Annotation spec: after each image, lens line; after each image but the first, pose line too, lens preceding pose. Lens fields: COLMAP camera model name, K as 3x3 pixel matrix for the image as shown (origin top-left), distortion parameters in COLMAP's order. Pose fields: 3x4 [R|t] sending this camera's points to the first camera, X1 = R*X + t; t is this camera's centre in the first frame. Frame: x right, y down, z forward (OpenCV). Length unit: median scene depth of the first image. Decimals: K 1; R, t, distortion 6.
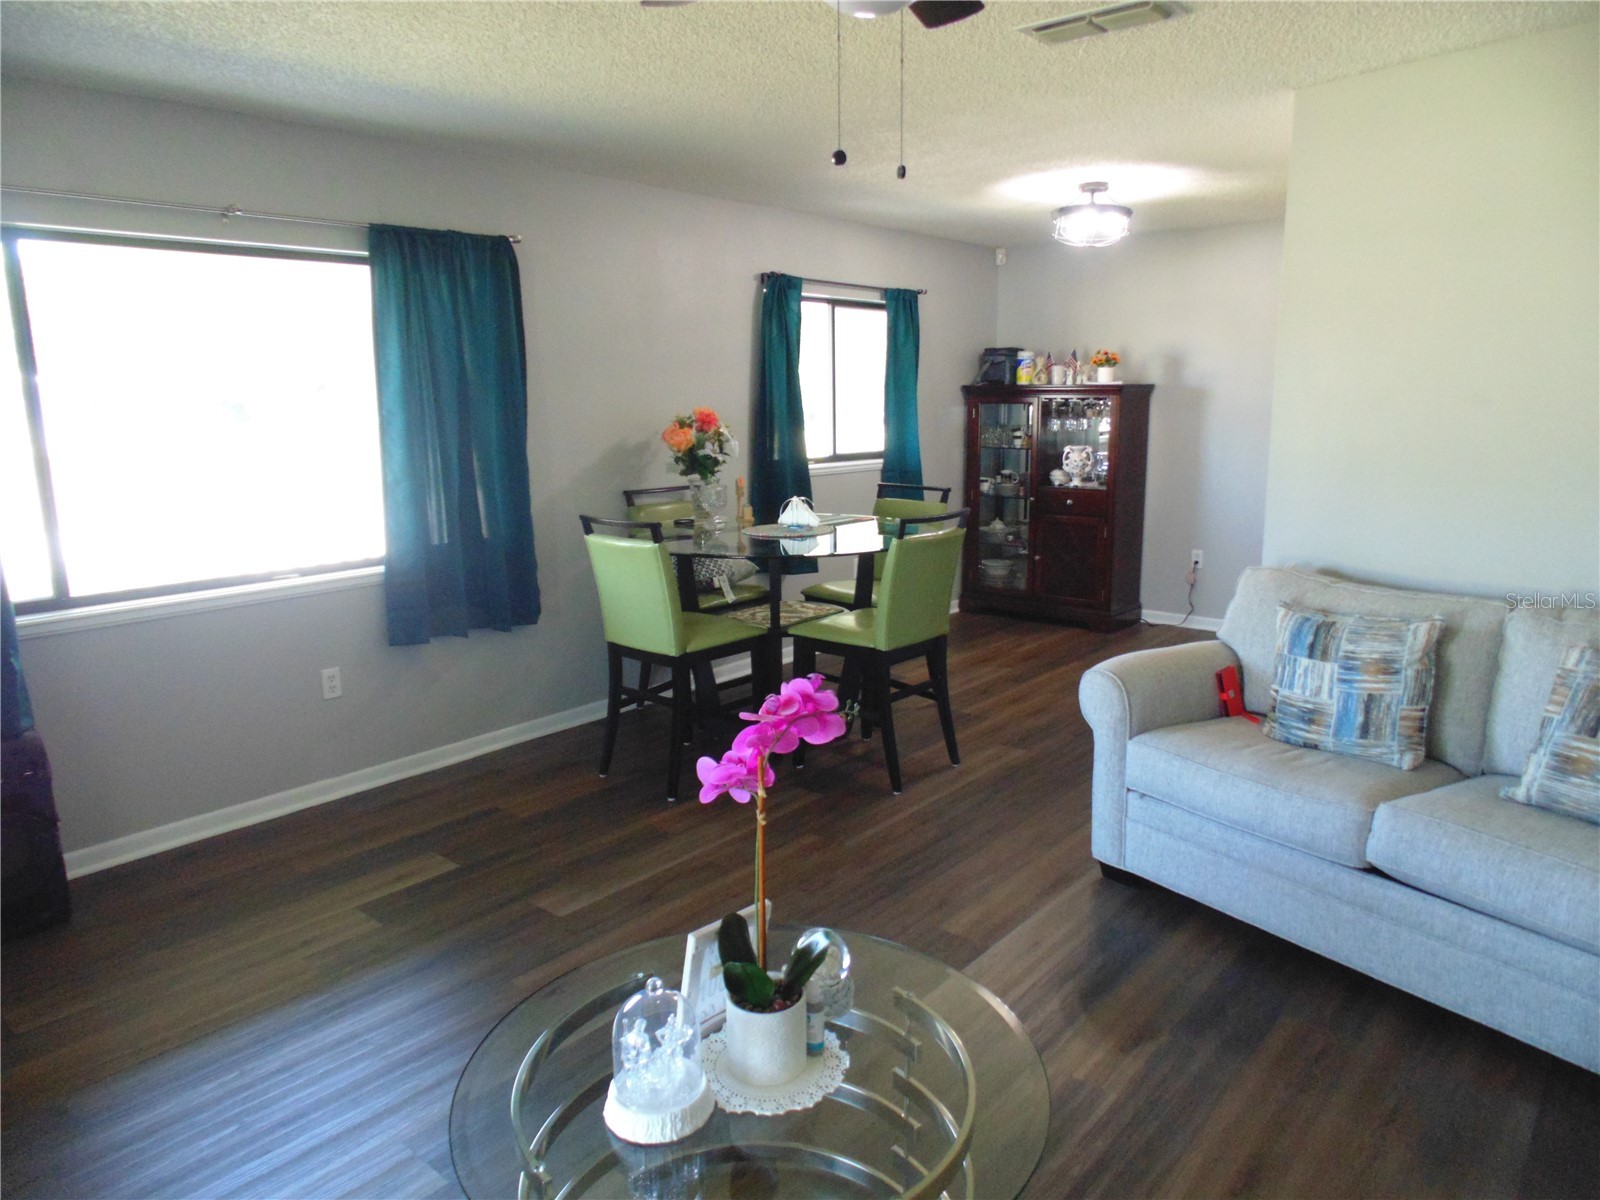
lens RADIAL K [[1064.7, 0, 802.5], [0, 1064.7, 594.5], [0, 0, 1]] dist [-0.015582, -0.002800]
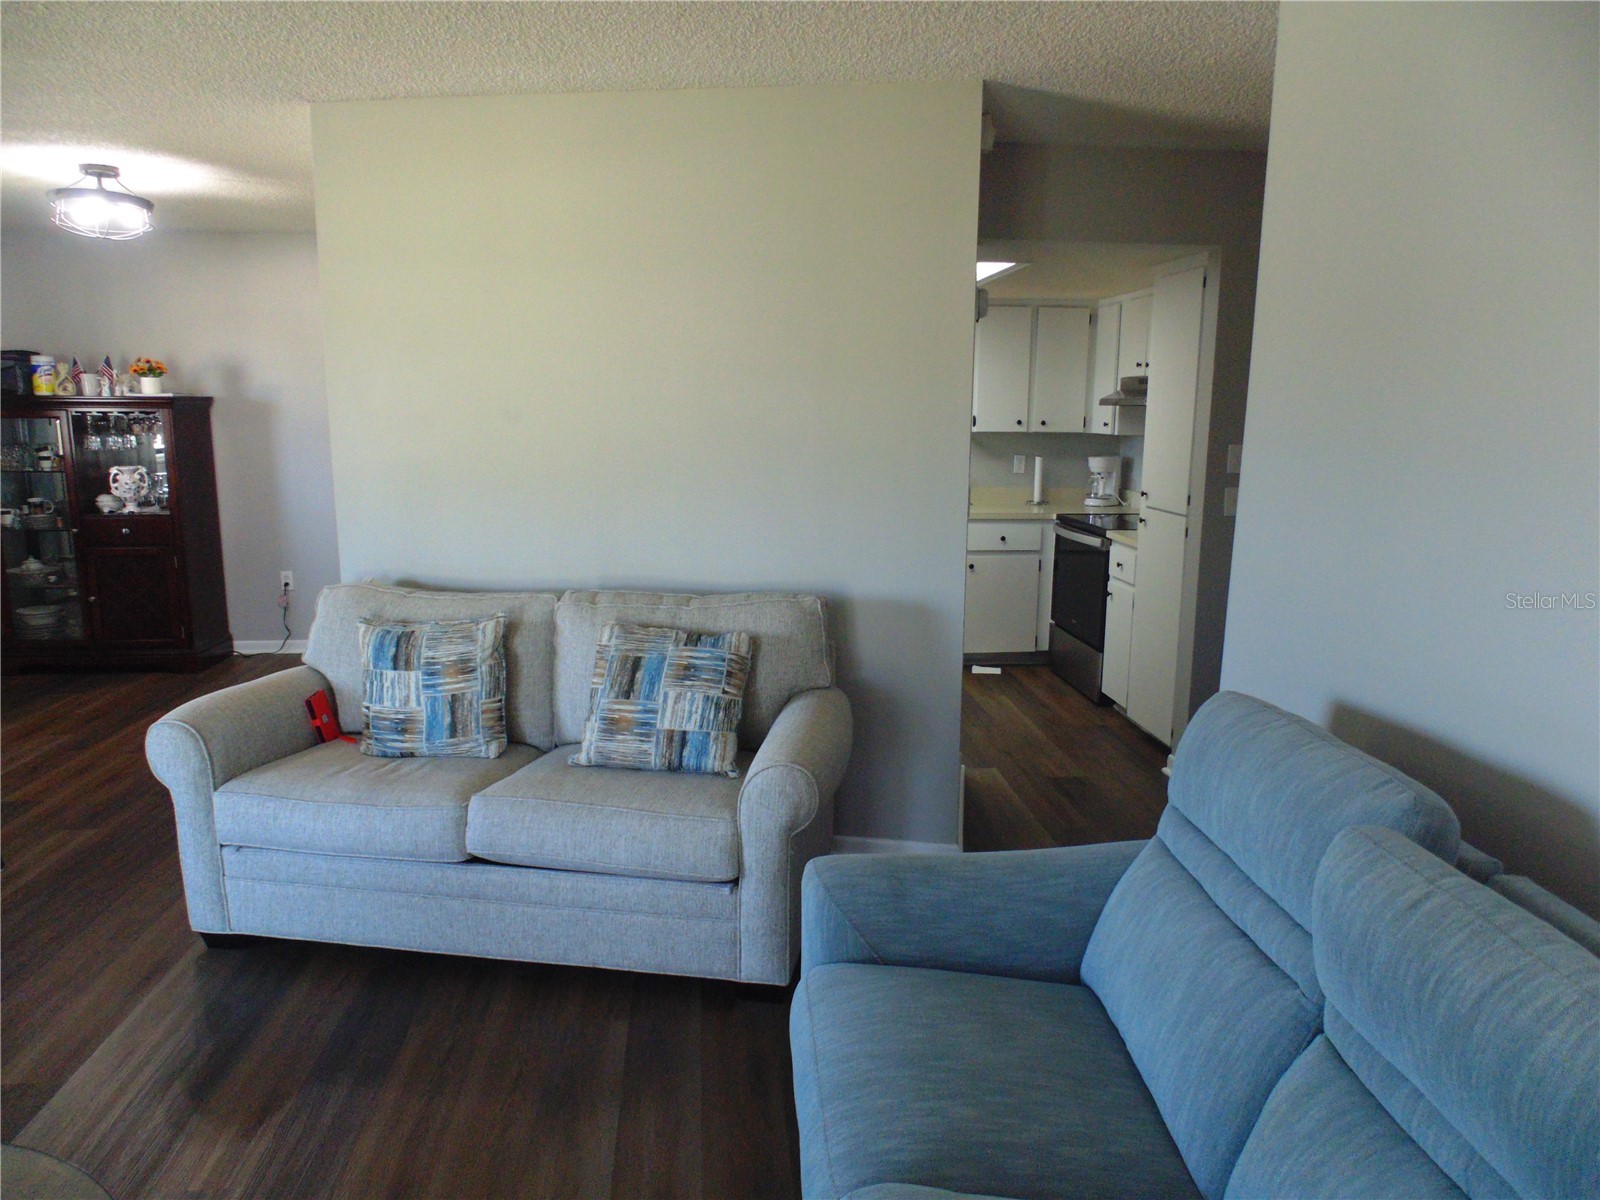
lens RADIAL K [[1064.7, 0, 804.8], [0, 1064.7, 596.6], [0, 0, 1]] dist [-0.015582, -0.002800]
pose [[0.695266, -0.114644, 0.709550, 0.037727], [0.121513, 0.991736, 0.041171, -0.003617], [-0.708406, 0.057595, 0.703451, 0.001959]]
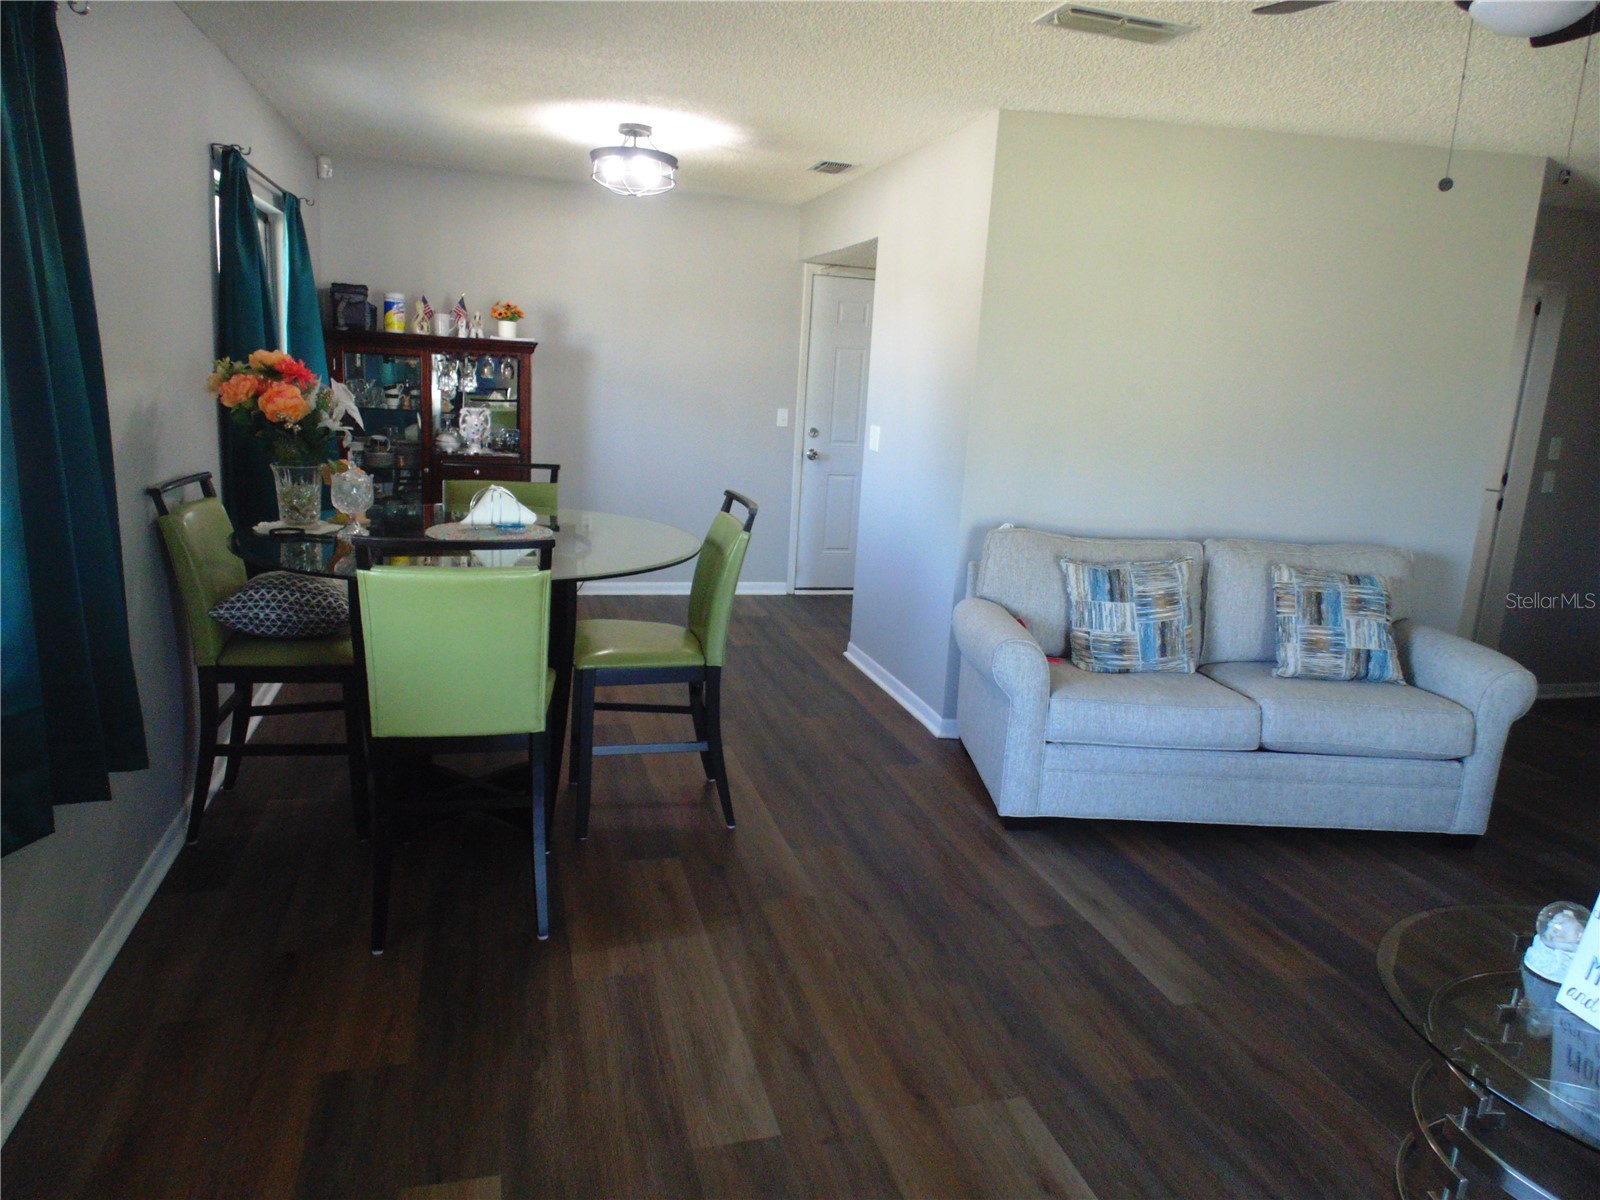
lens RADIAL K [[1064.7, 0, 807.6], [0, 1064.7, 596.3], [0, 0, 1]] dist [-0.015582, -0.002800]
pose [[0.549311, -0.134665, 0.824696, -0.733758], [0.092611, 0.990660, 0.100079, -0.102140], [-0.830470, 0.021402, 0.556652, 0.608537]]
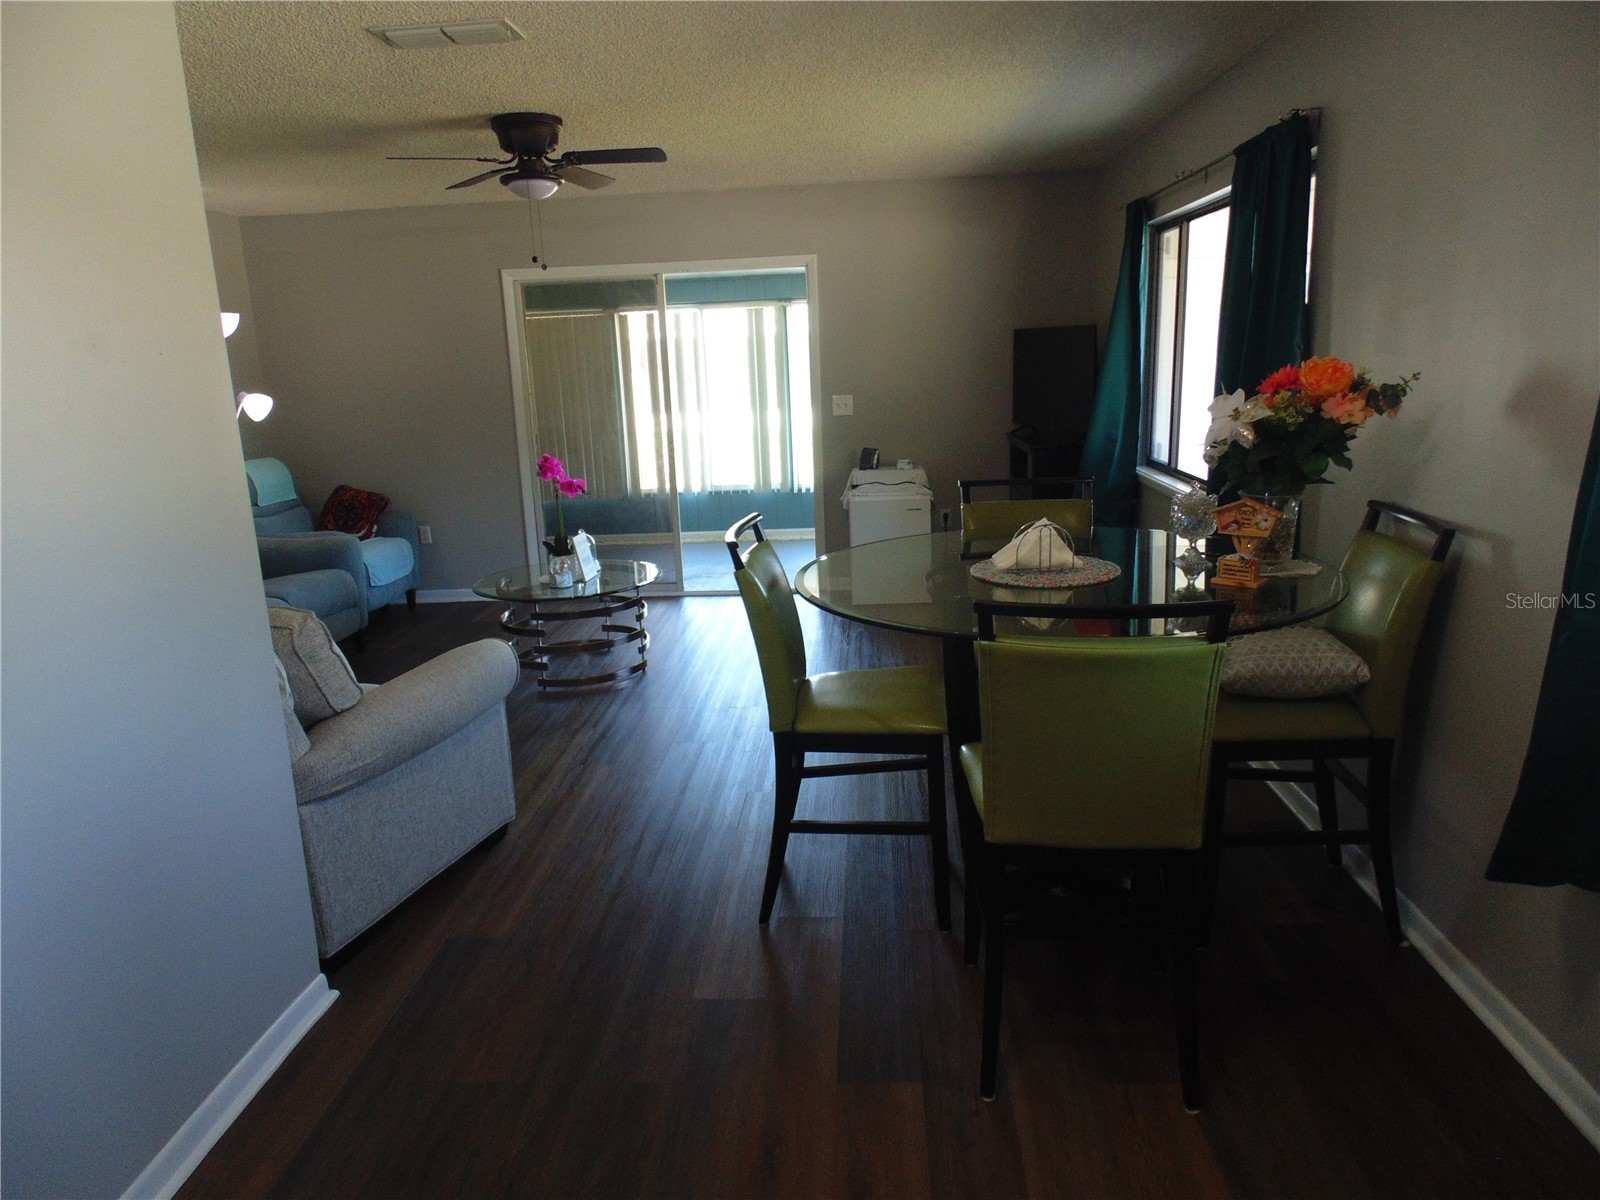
lens RADIAL K [[1064.7, 0, 794.6], [0, 1064.7, 604.1], [0, 0, 1]] dist [-0.015582, -0.002800]
pose [[-0.799420, 0.183324, -0.572118, 0.665335], [-0.062269, 0.921892, 0.382410, -0.390174], [0.597536, 0.341332, -0.725564, 1.999901]]
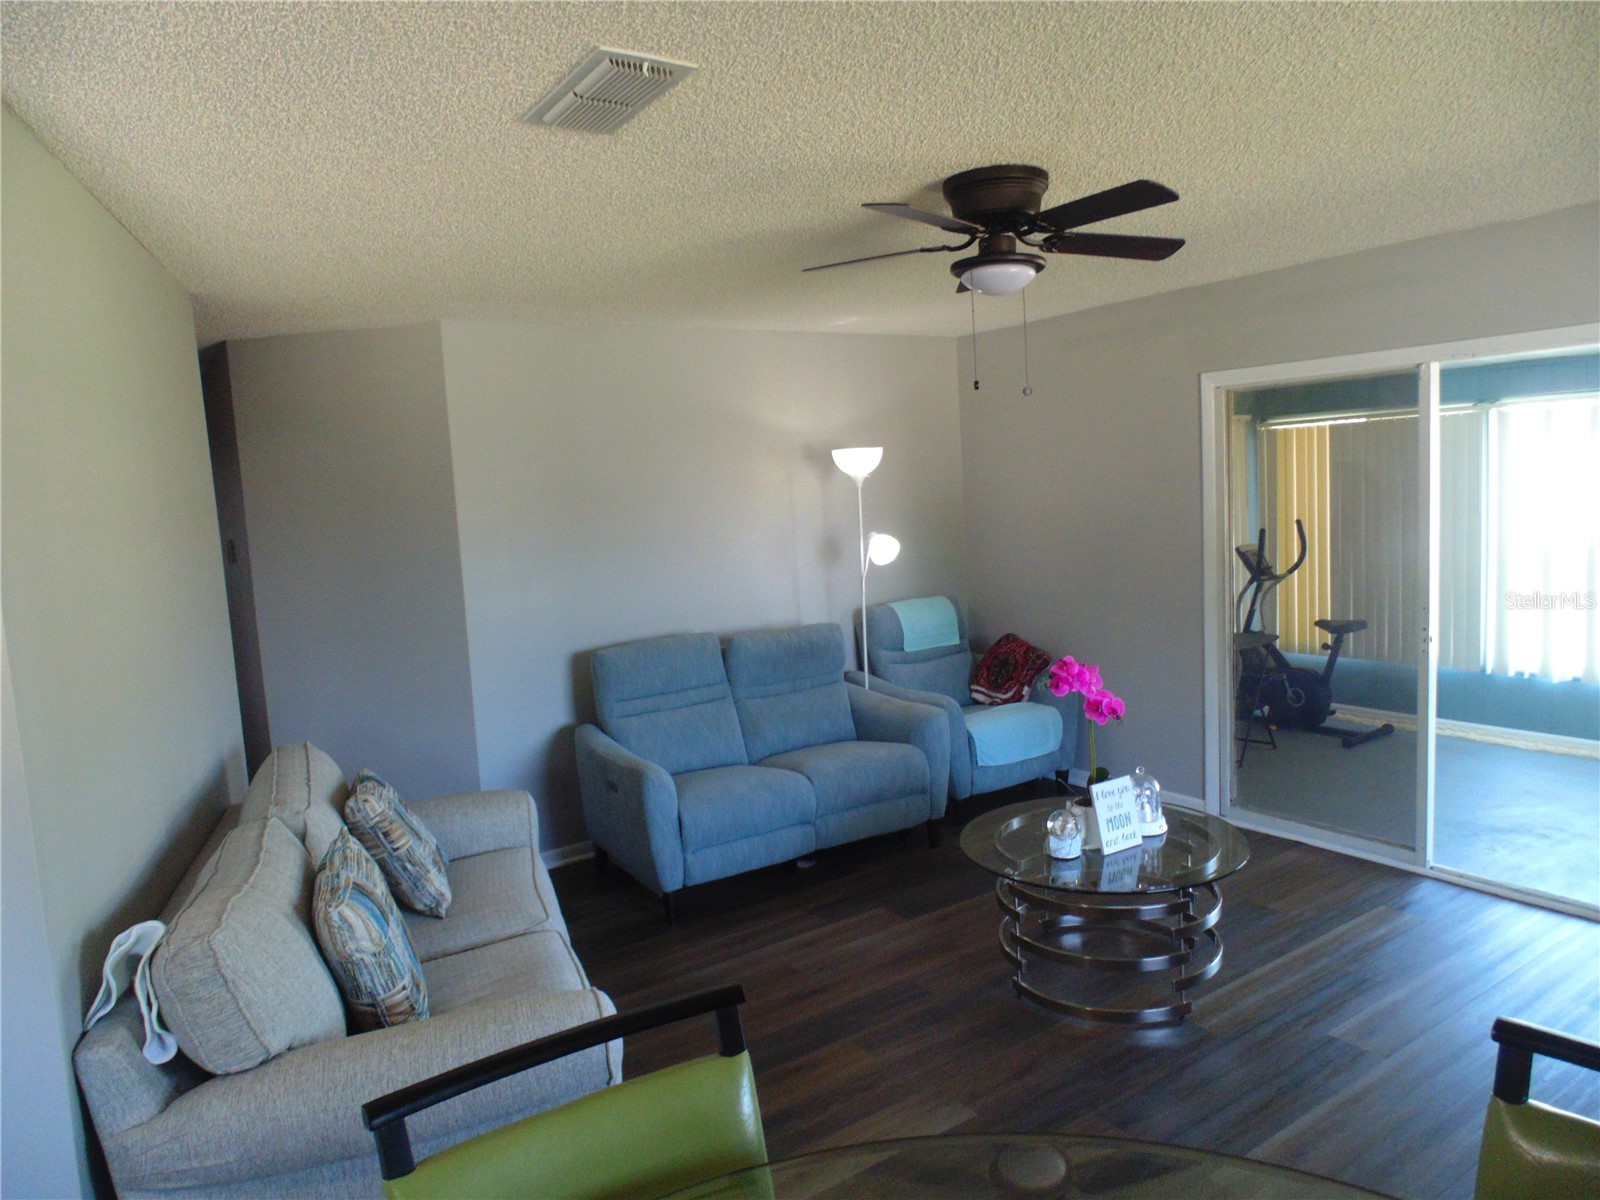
lens RADIAL K [[1064.7, 0, 808.3], [0, 1064.7, 594.5], [0, 0, 1]] dist [-0.015582, -0.002800]
pose [[-0.962577, 0.040286, 0.267996, -0.037738], [0.117845, 0.952724, 0.280053, -0.356098], [-0.244044, 0.301155, -0.921818, 1.575694]]
